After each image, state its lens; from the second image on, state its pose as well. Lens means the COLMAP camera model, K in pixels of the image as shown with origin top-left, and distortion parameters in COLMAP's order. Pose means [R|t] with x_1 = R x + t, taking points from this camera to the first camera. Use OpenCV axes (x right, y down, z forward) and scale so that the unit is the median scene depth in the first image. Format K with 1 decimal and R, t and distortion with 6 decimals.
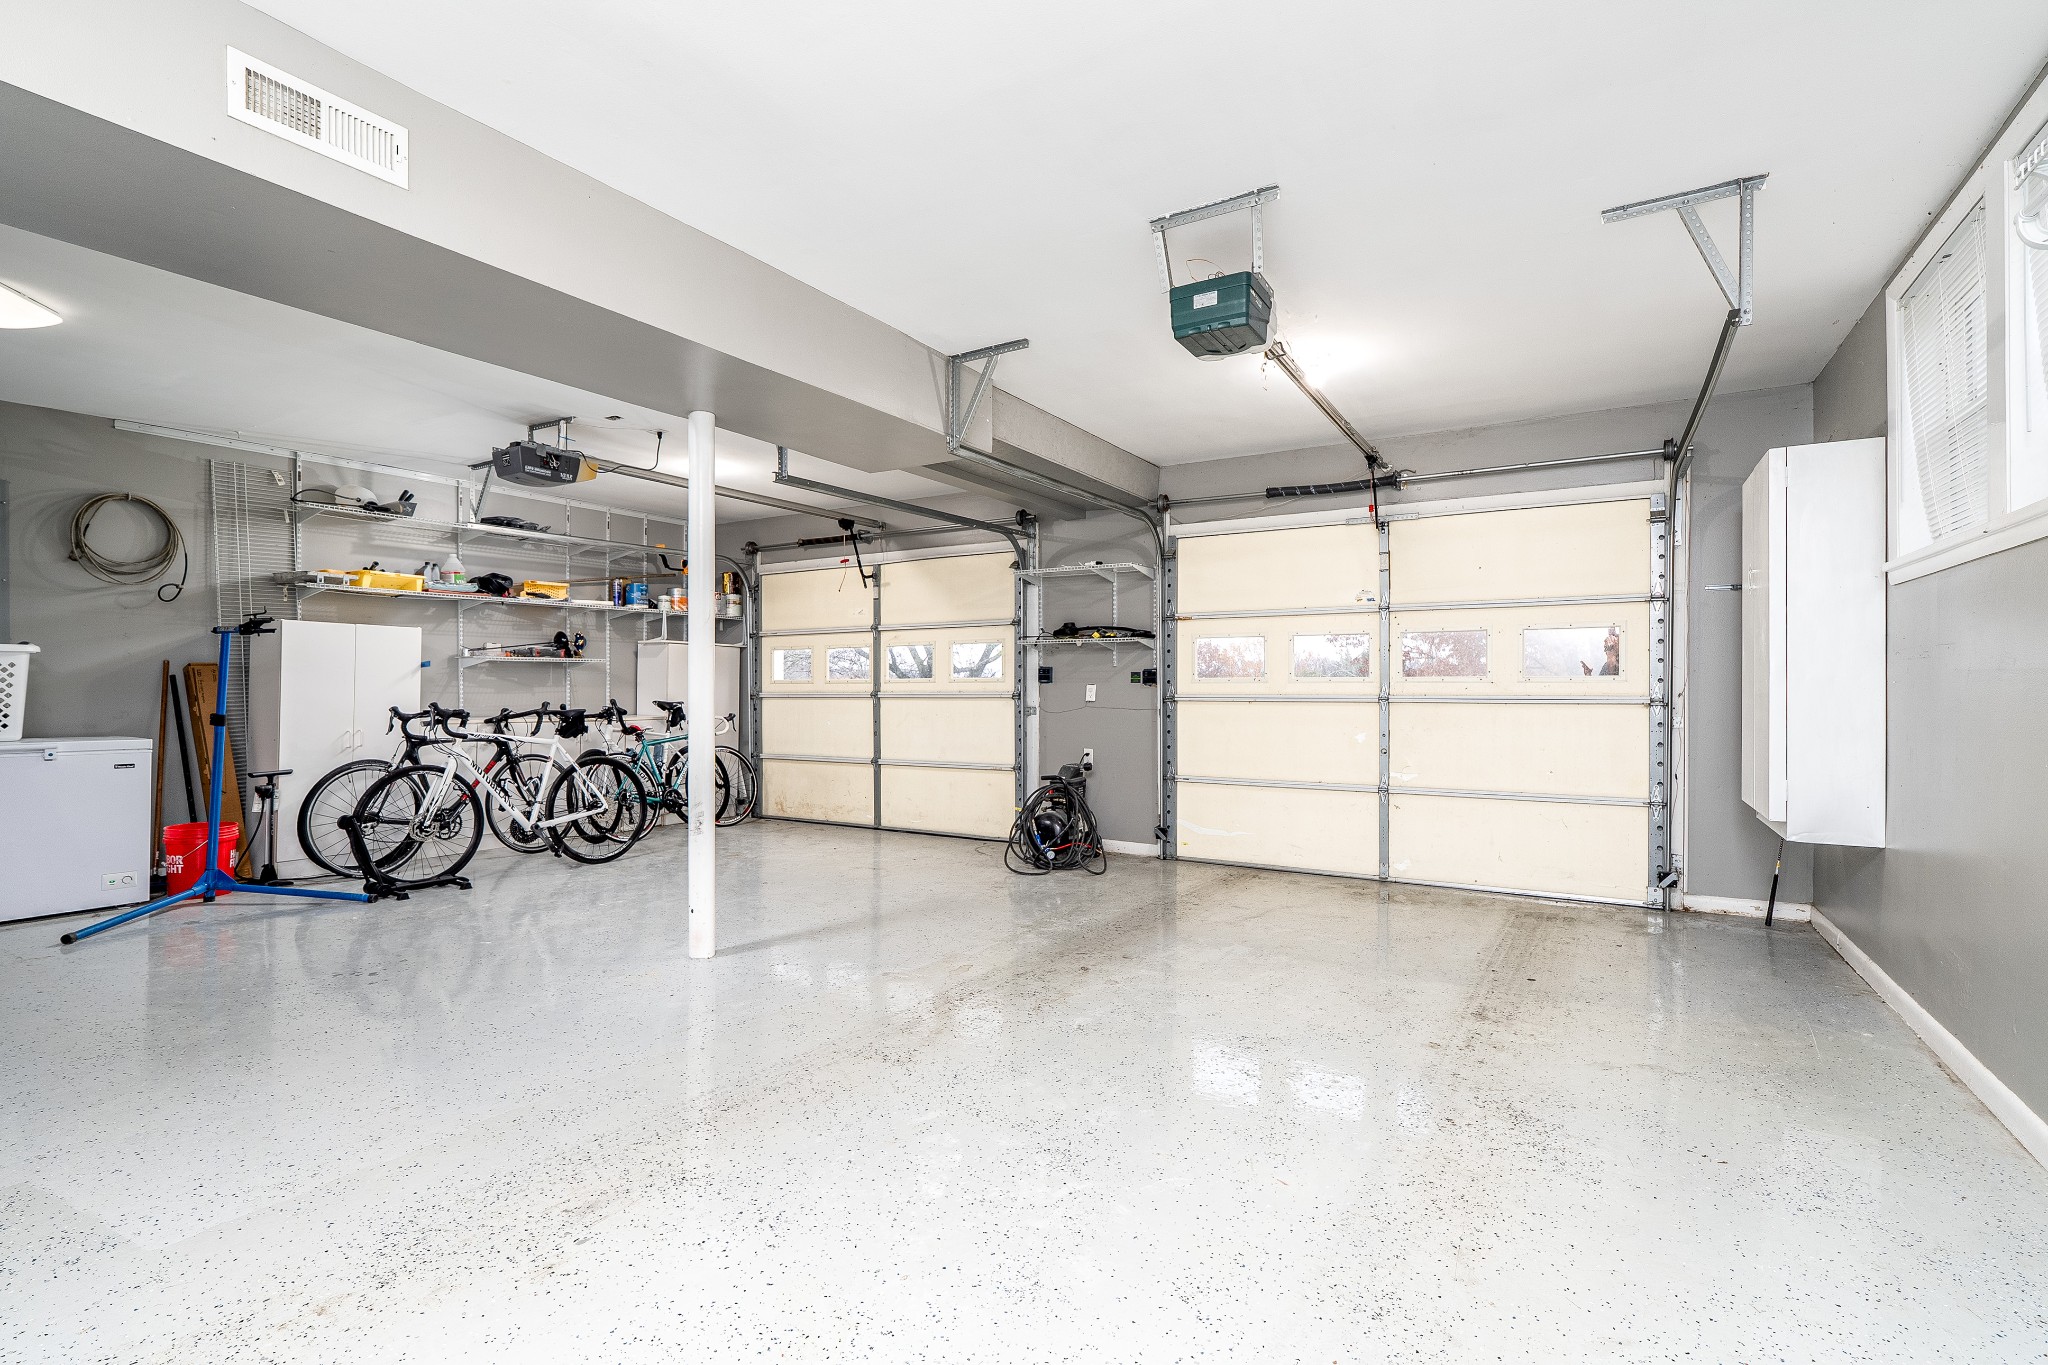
lens RADIAL K [[946.4, 0, 1025.2], [0, 946.4, 691.9], [0, 0, 1]] dist [-0.002644, 0.000621]
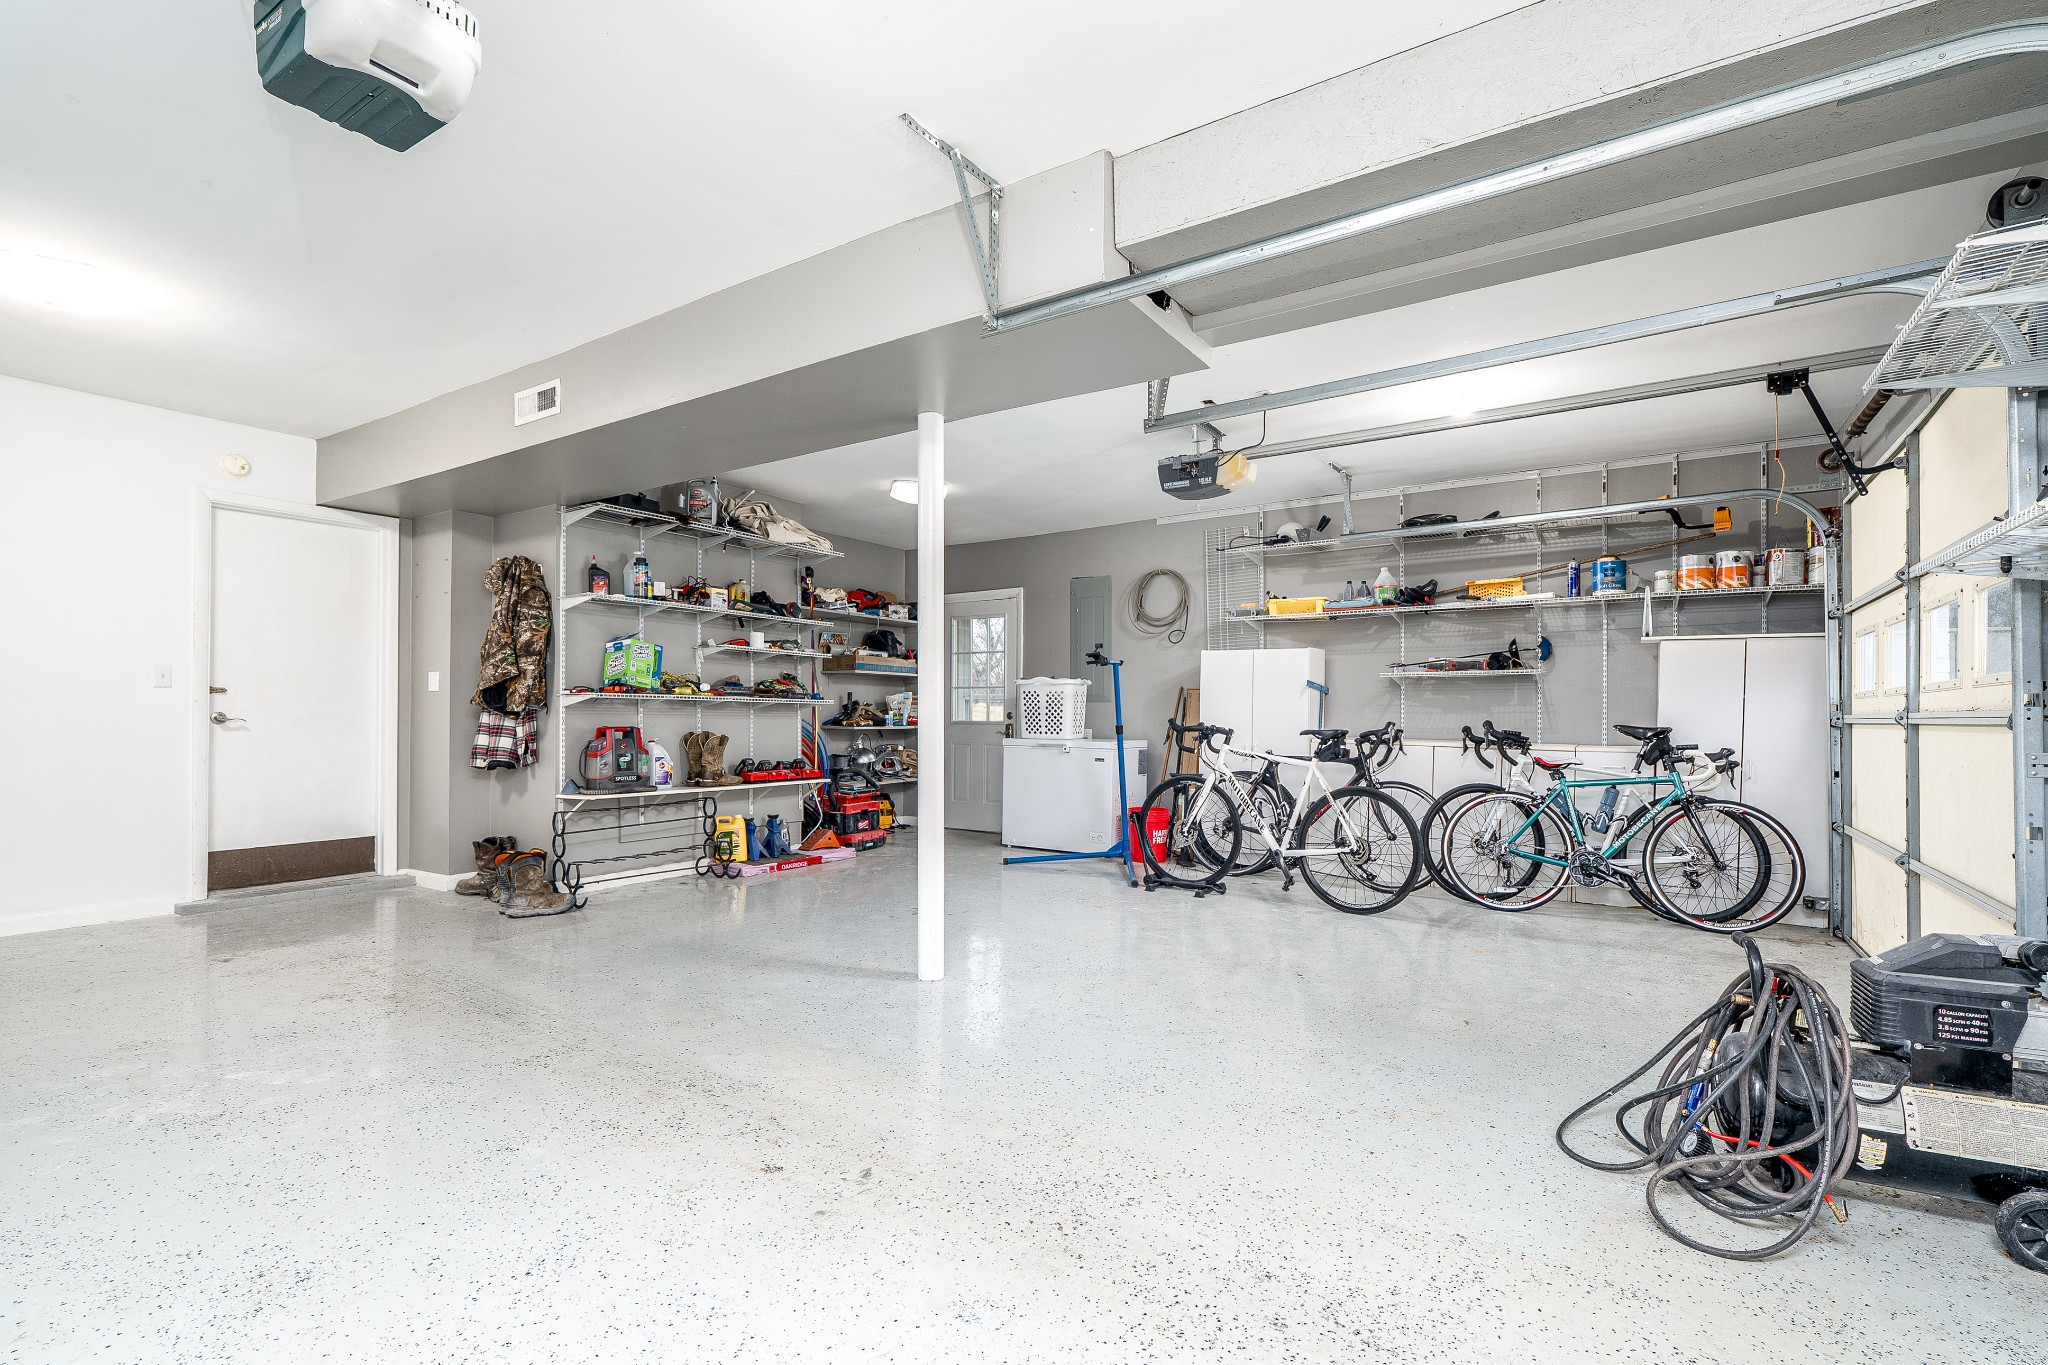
lens RADIAL K [[946.4, 0, 1025.2], [0, 946.4, 691.9], [0, 0, 1]] dist [-0.002644, 0.000621]
pose [[-0.043572, -0.023209, -0.998781, 0.407654], [-0.011649, 0.999674, -0.022721, 0.007585], [0.998982, 0.010645, -0.043828, 0.749075]]
